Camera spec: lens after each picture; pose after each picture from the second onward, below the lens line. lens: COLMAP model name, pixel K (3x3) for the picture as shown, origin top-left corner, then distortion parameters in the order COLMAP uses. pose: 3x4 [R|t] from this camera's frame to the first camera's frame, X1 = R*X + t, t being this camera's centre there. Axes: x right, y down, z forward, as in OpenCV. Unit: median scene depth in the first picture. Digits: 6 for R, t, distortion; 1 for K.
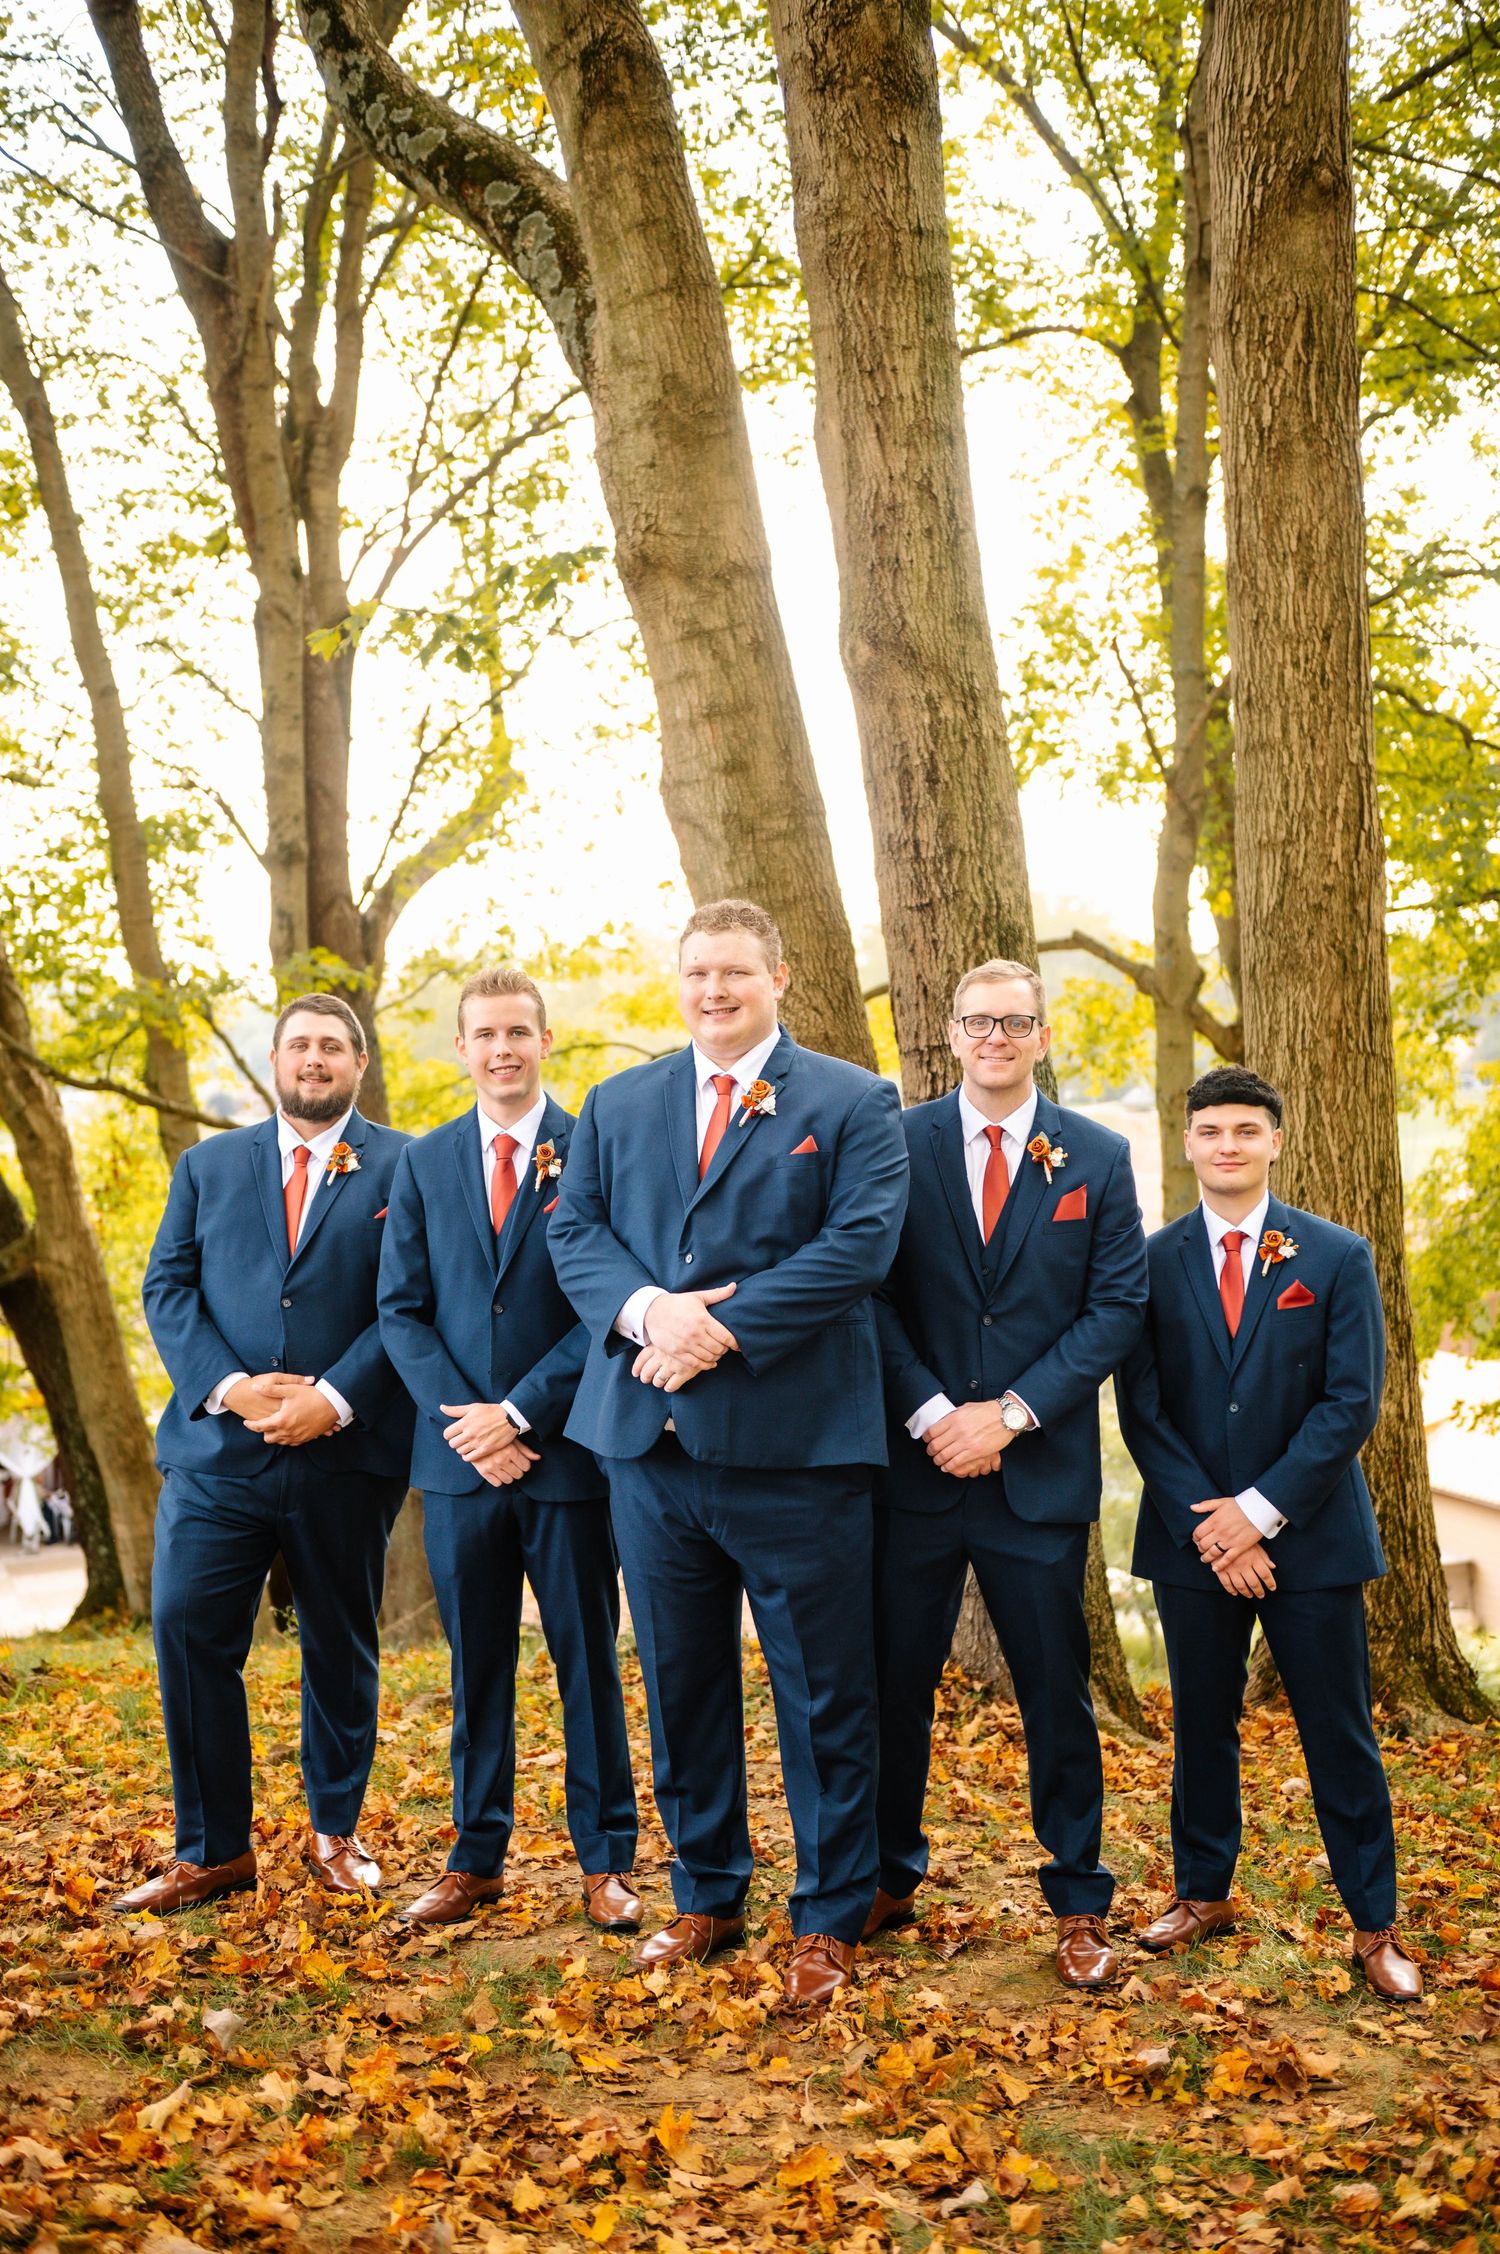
lens RADIAL K [[3004.5, 0, 752.4], [0, 3004.5, 1134.7], [0, 0, 1]] dist [0.089751, 0.000000]
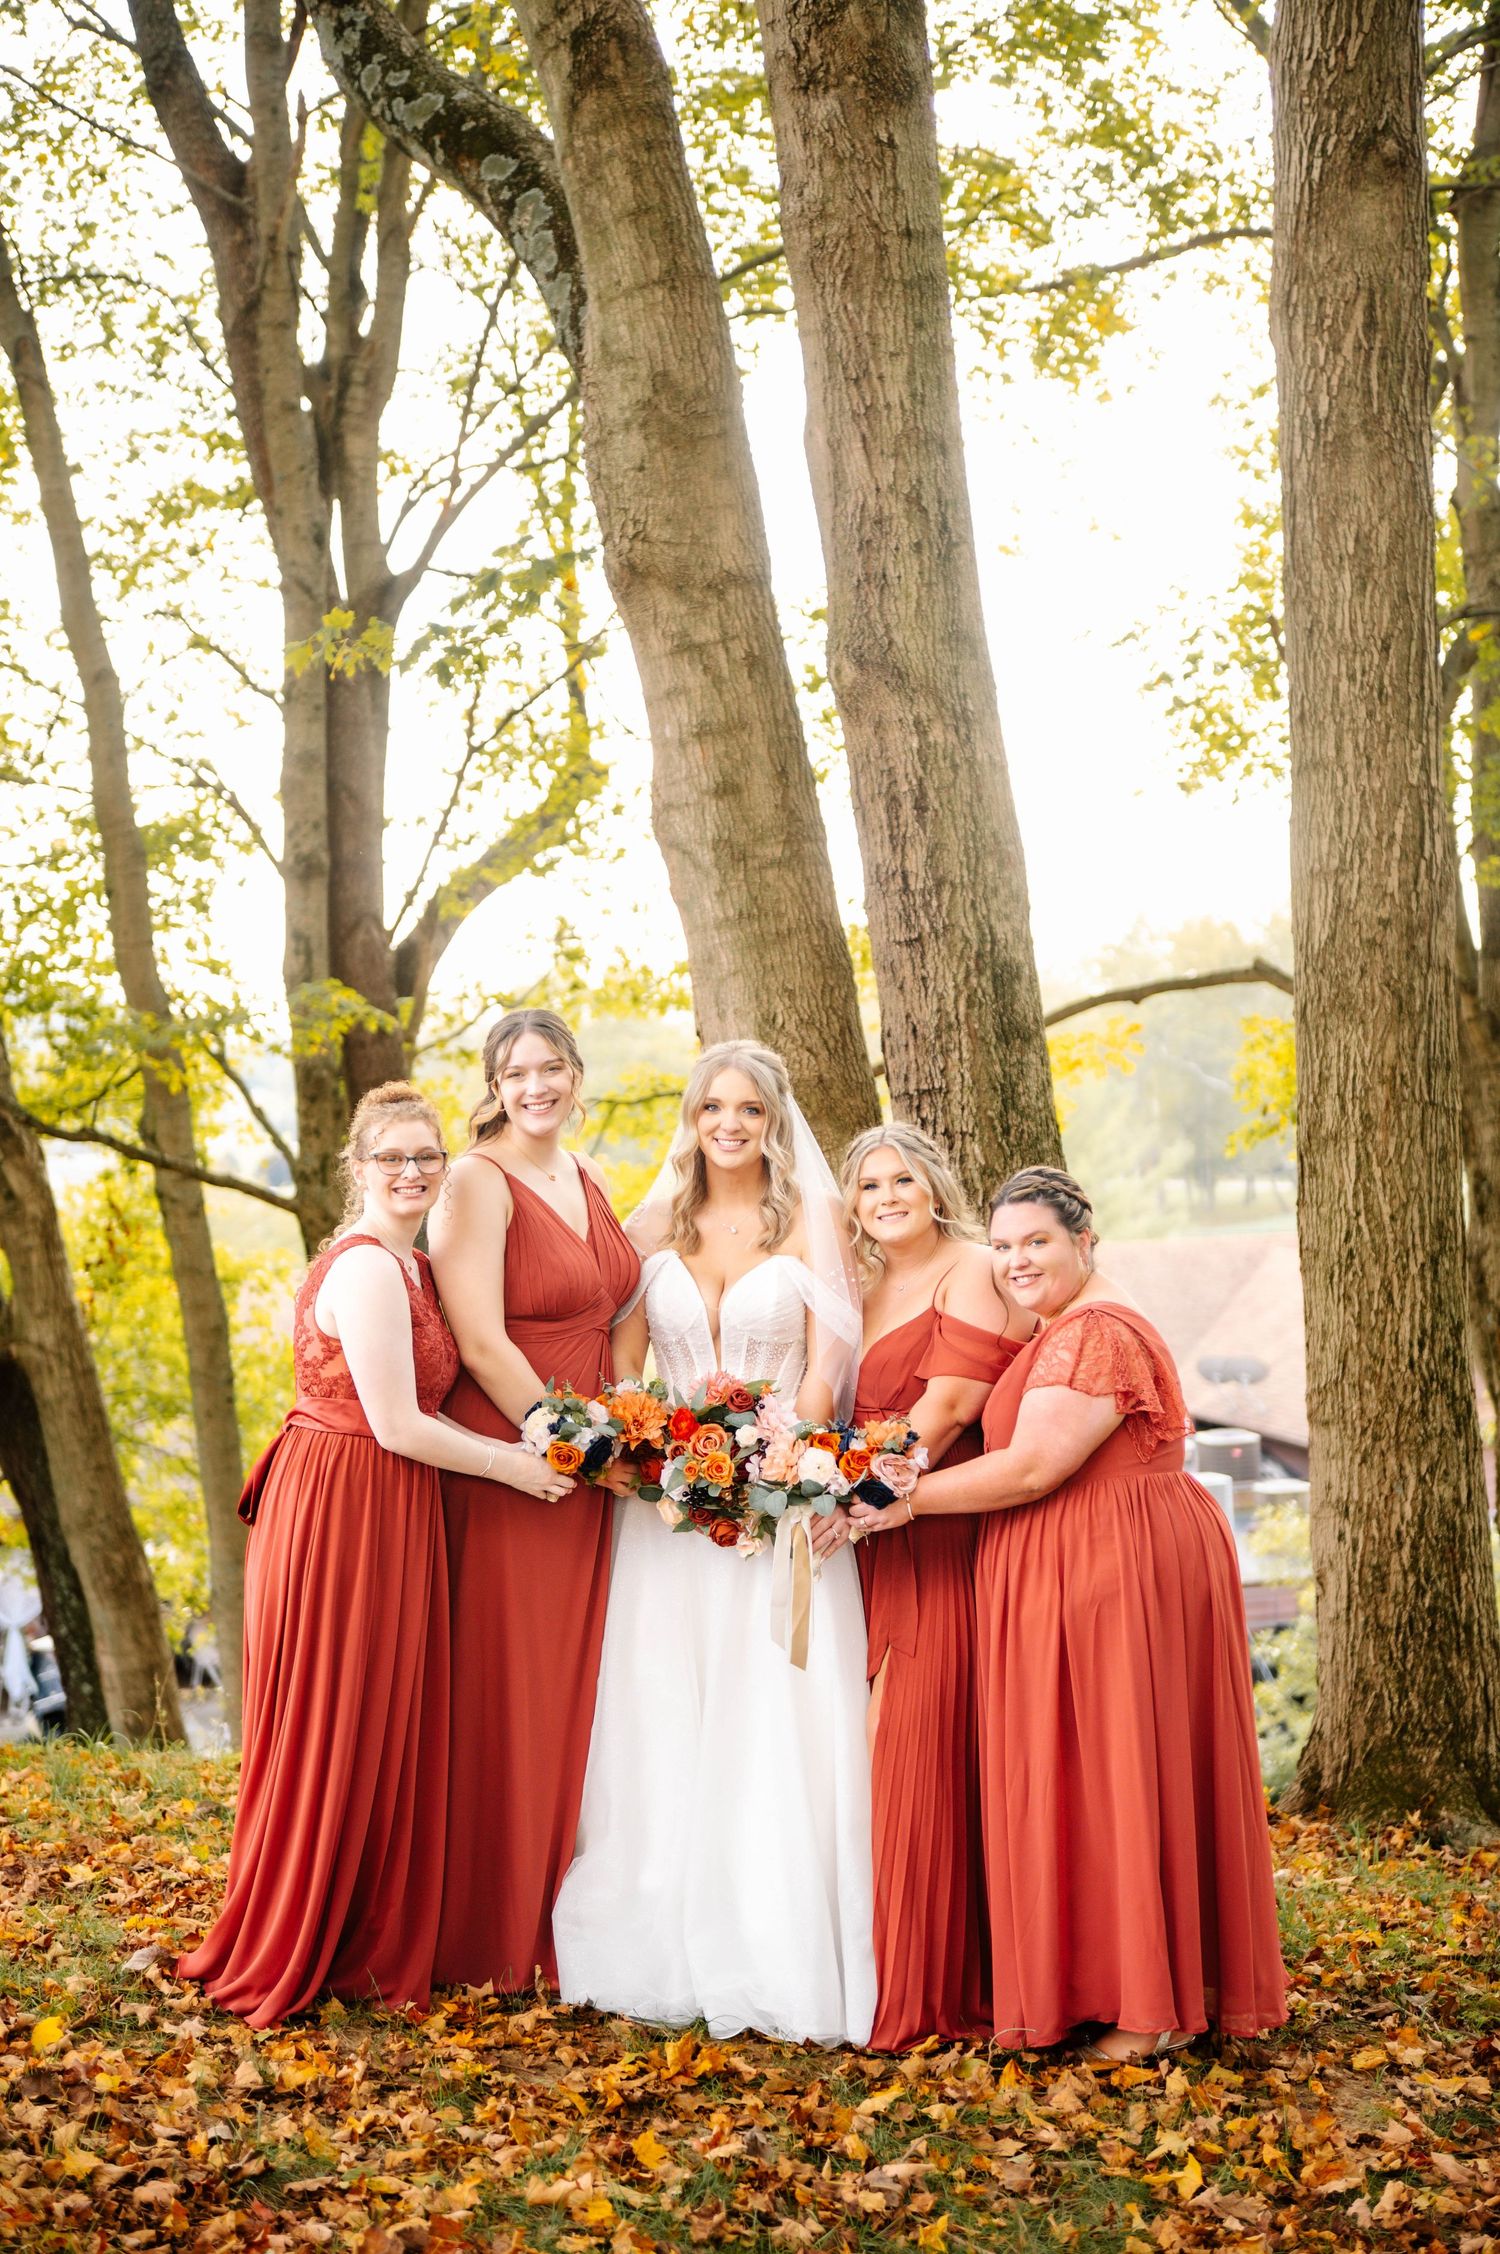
lens RADIAL K [[3940.0, 0, 748.8], [0, 3940.0, 1120.8], [0, 0, 1]] dist [0.082340, 0.000000]
pose [[0.998341, 0.007286, -0.057115, 0.064956], [-0.008683, 0.999668, -0.024252, 0.008824], [0.056919, 0.024708, 0.998073, -0.195057]]
